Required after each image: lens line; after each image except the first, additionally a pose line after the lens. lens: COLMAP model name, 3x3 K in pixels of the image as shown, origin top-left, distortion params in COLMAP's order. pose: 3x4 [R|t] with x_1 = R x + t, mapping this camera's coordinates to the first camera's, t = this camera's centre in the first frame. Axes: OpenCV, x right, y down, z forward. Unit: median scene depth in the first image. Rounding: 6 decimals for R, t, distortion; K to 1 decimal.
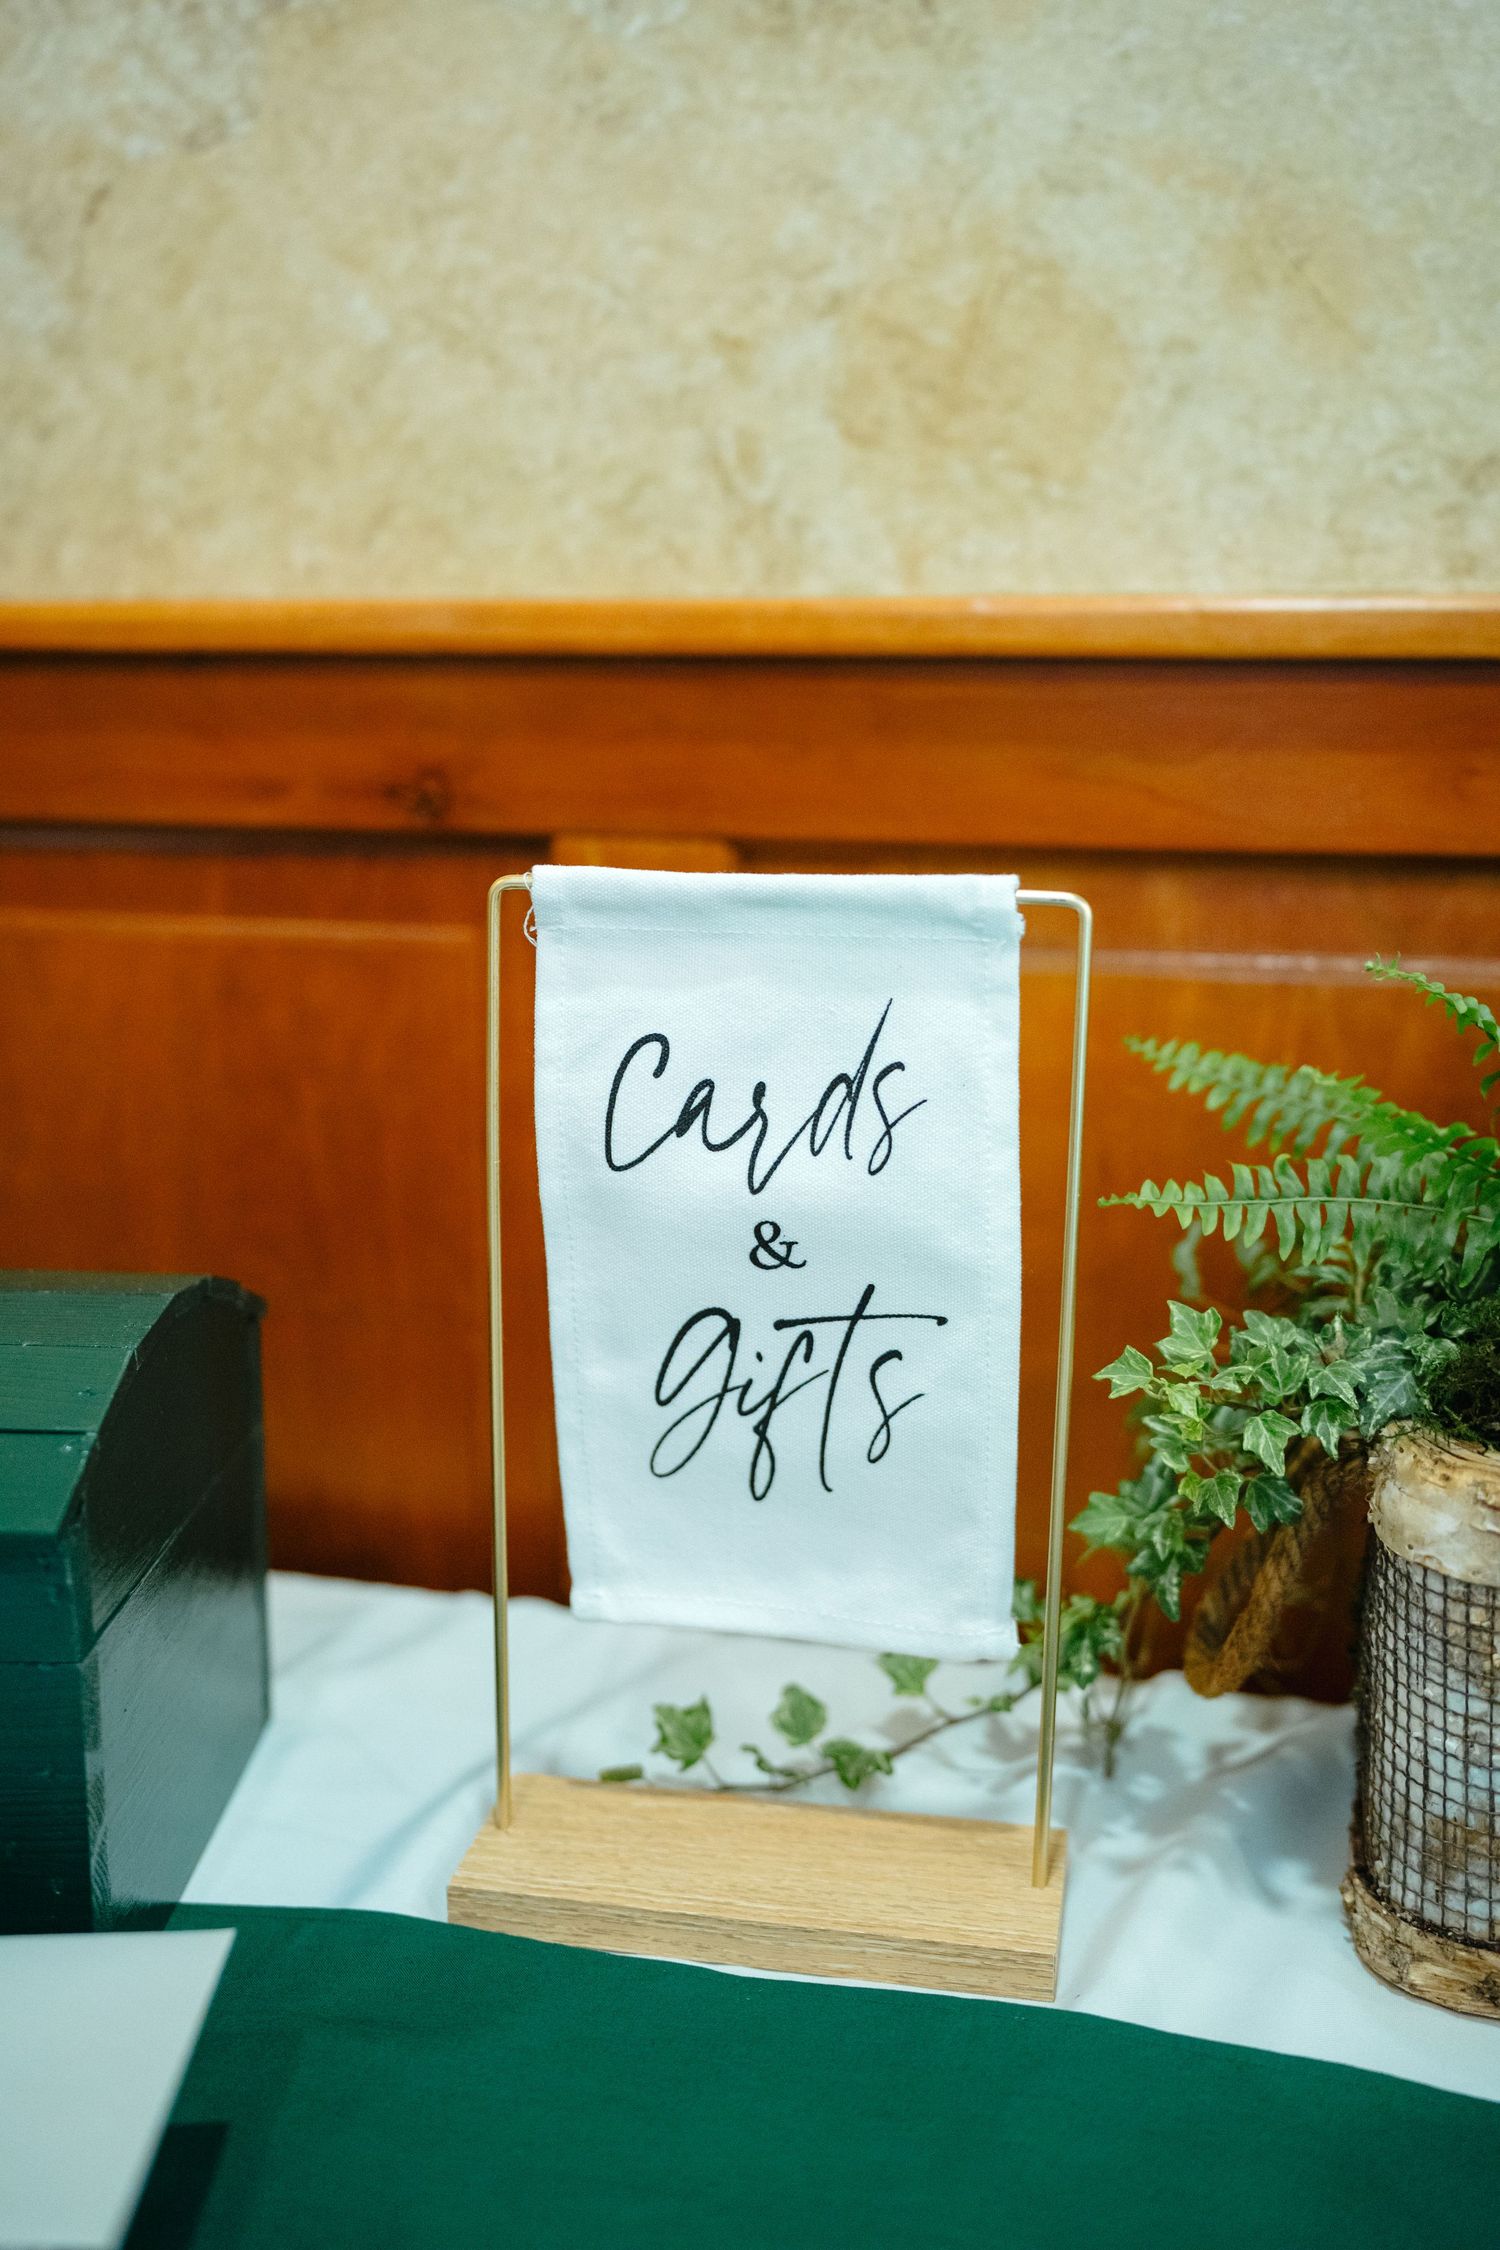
lens RADIAL K [[2273.7, 0, 752.2], [0, 2273.7, 1124.0], [0, 0, 1]] dist [0.017671, 0.000000]
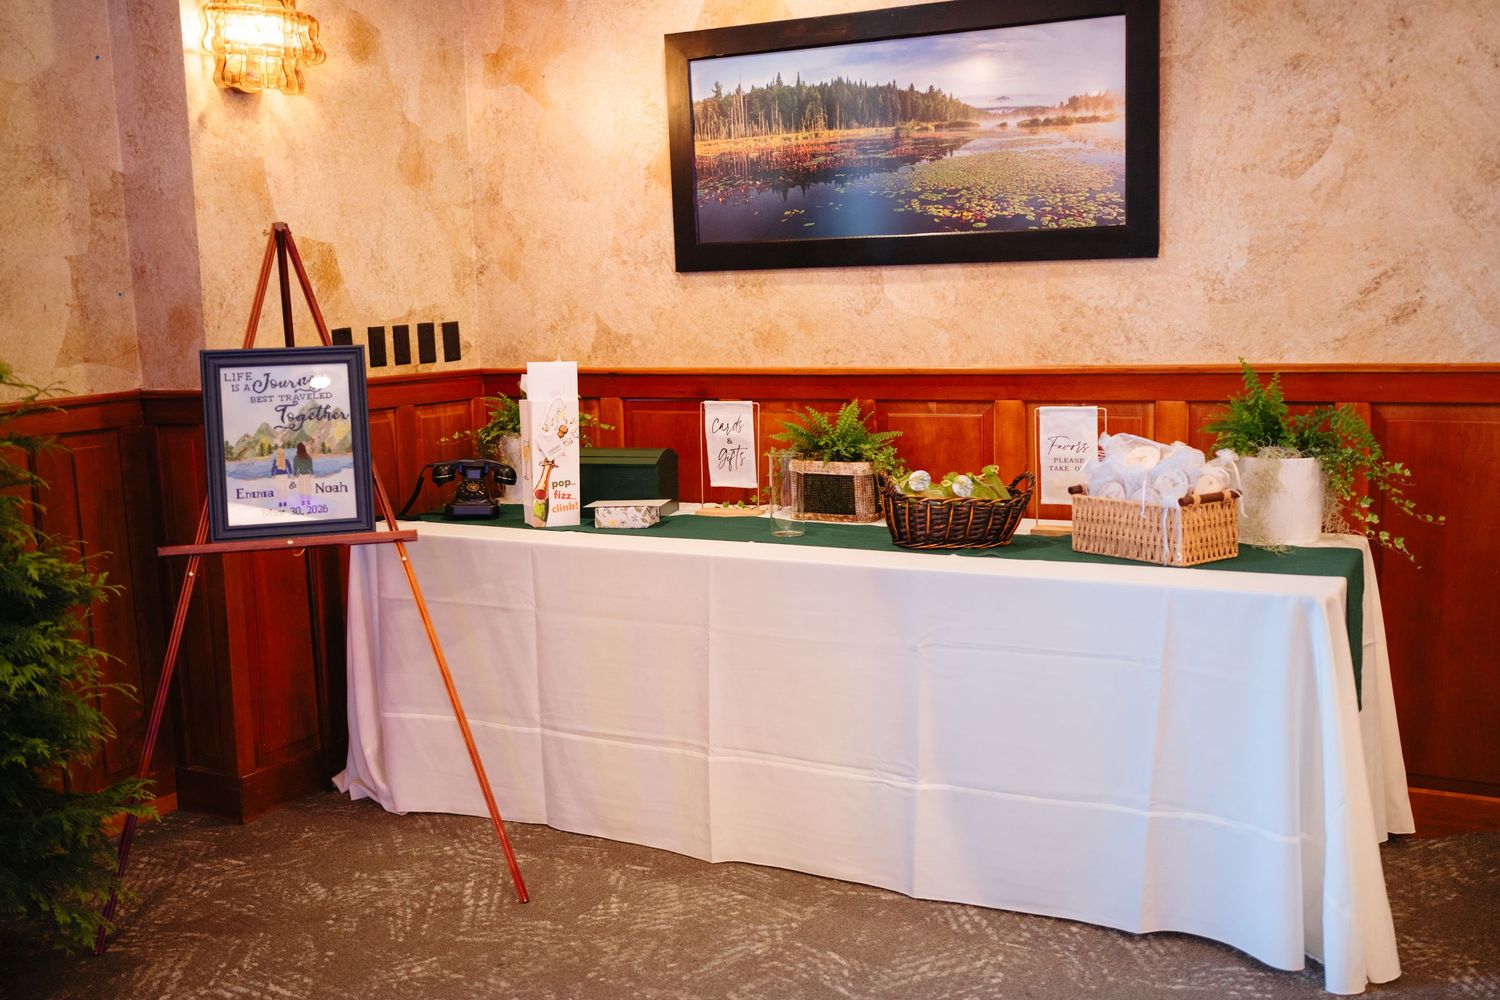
lens RADIAL K [[1515.8, 0, 749.4], [0, 1515.8, 500.3], [0, 0, 1]] dist [0.017671, 0.000000]
pose [[0.978642, -0.000448, -0.205573, 1.321815], [-0.013116, 0.997824, -0.064613, 0.673976], [0.205154, 0.065929, 0.976507, -4.875809]]
